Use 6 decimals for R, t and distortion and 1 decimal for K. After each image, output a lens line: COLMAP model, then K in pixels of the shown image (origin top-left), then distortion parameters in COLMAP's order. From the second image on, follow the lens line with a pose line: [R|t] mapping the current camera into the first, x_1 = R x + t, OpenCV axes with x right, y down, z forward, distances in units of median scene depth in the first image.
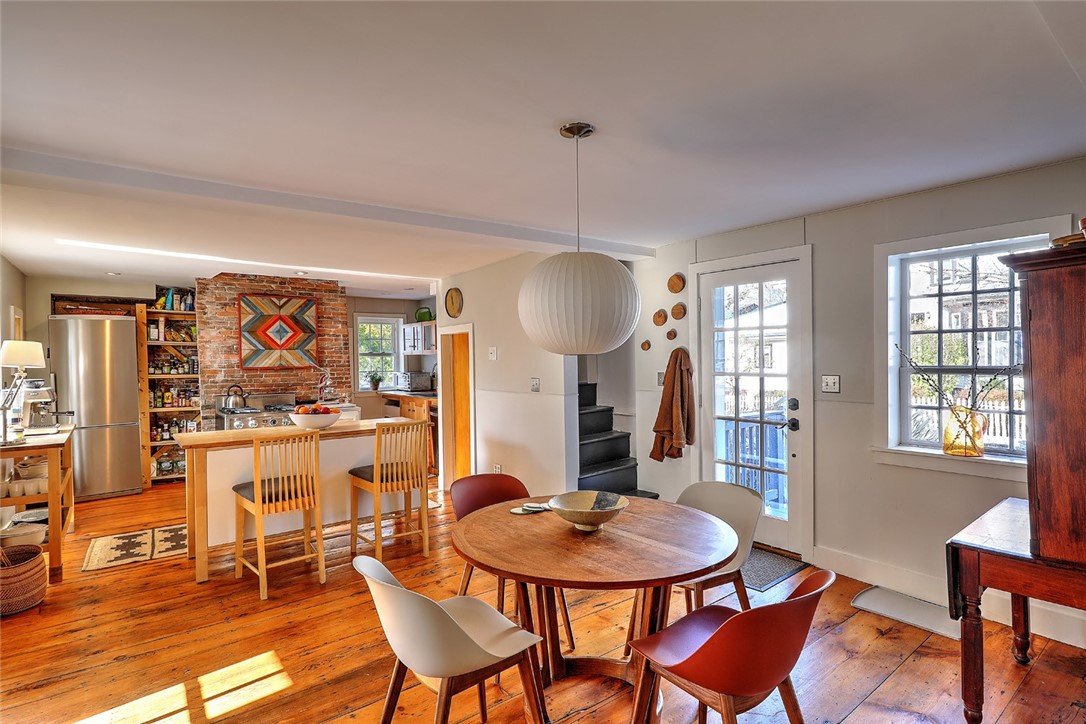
lens RADIAL K [[549.6, 0, 542.4], [0, 549.6, 363.7], [0, 0, 1]] dist [0.010428, -0.000886]
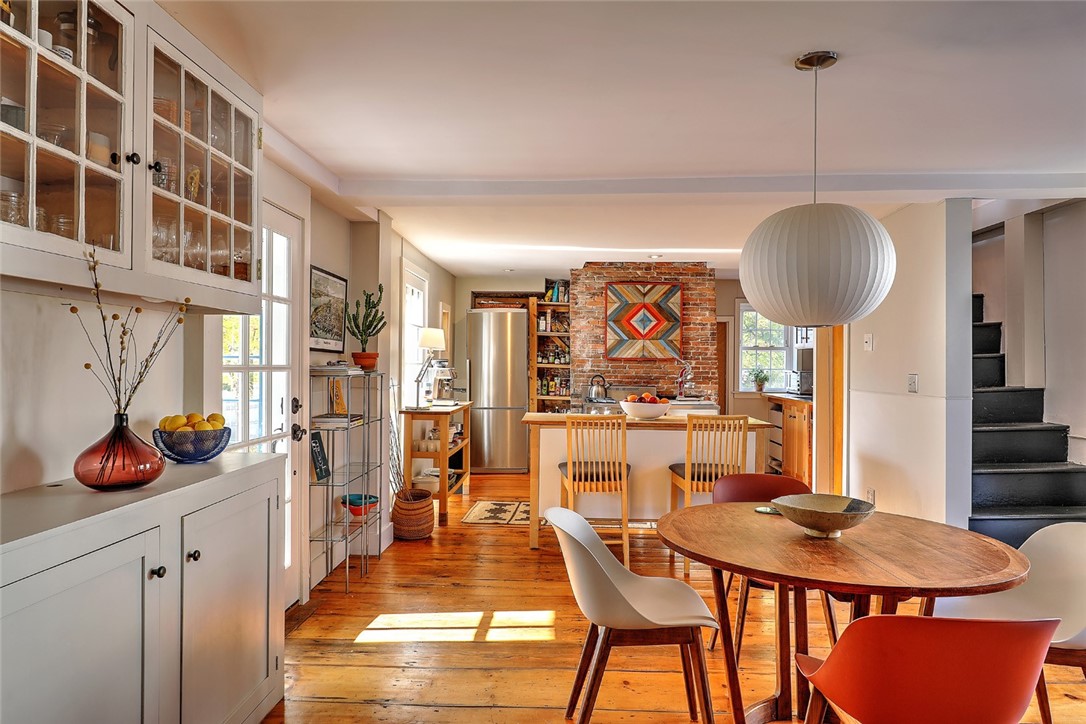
lens RADIAL K [[701.7, 0, 540.9], [0, 701.7, 361.4], [0, 0, 1]] dist [0.001062, -0.001307]
pose [[0.768192, 0.019185, -0.639932, 0.157087], [-0.026590, 0.999645, -0.001951, 0.018496], [0.639667, 0.018515, 0.768429, -0.030716]]
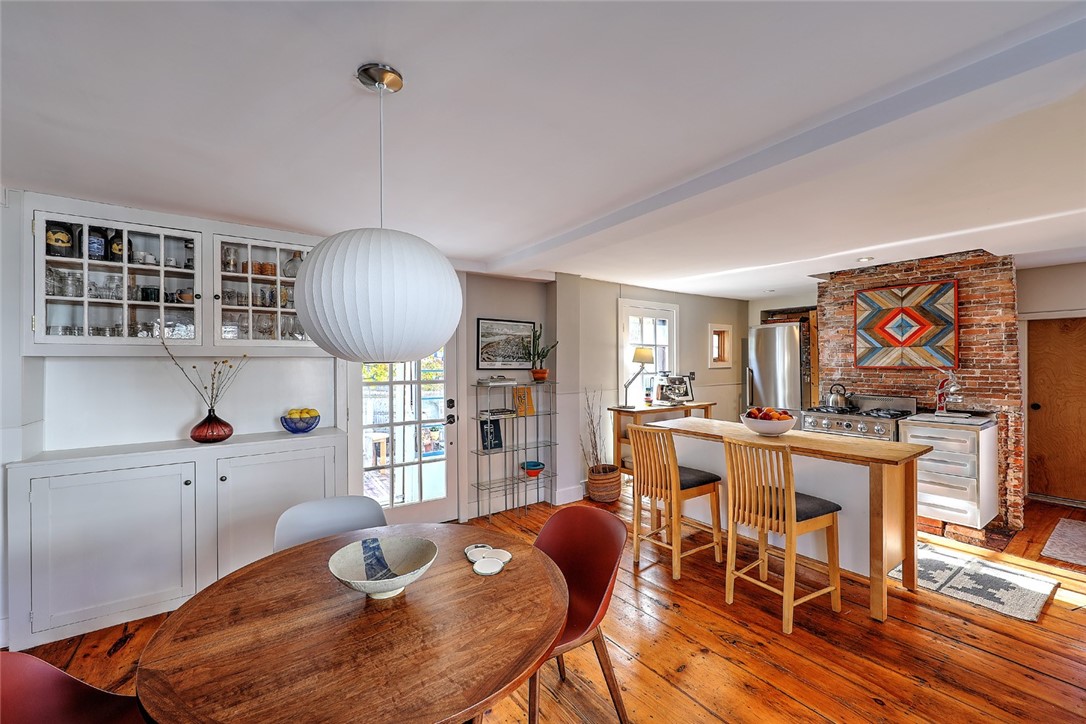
lens RADIAL K [[441.8, 0, 539.2], [0, 441.8, 364.4], [0, 0, 1]] dist [-0.002231, -0.000069]
pose [[-0.039256, 0.019534, -0.999038, 0.247802], [-0.003244, 0.999801, 0.019676, -0.009688], [0.999224, 0.004013, -0.039185, 0.455022]]
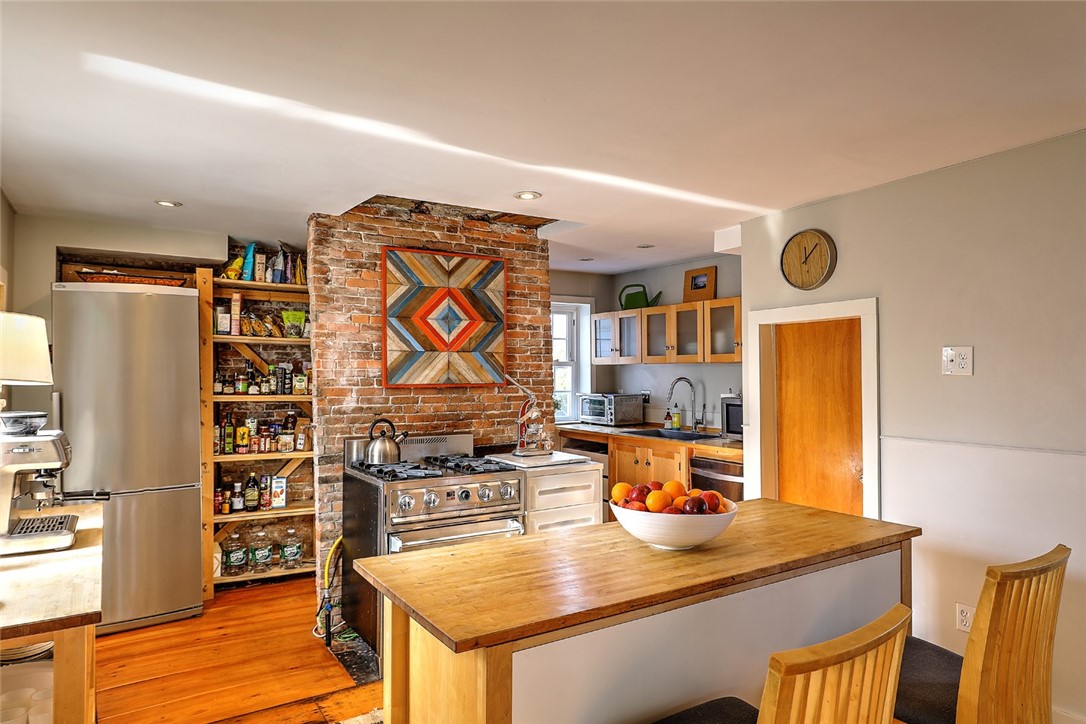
lens RADIAL K [[666.0, 0, 542.0], [0, 666.0, 361.9], [0, 0, 1]] dist [0.003711, 0.001881]
pose [[0.996450, 0.008389, -0.083770, -0.332004], [-0.010496, 0.999639, -0.024748, -0.000379], [0.083532, 0.025539, 0.996178, 0.362008]]
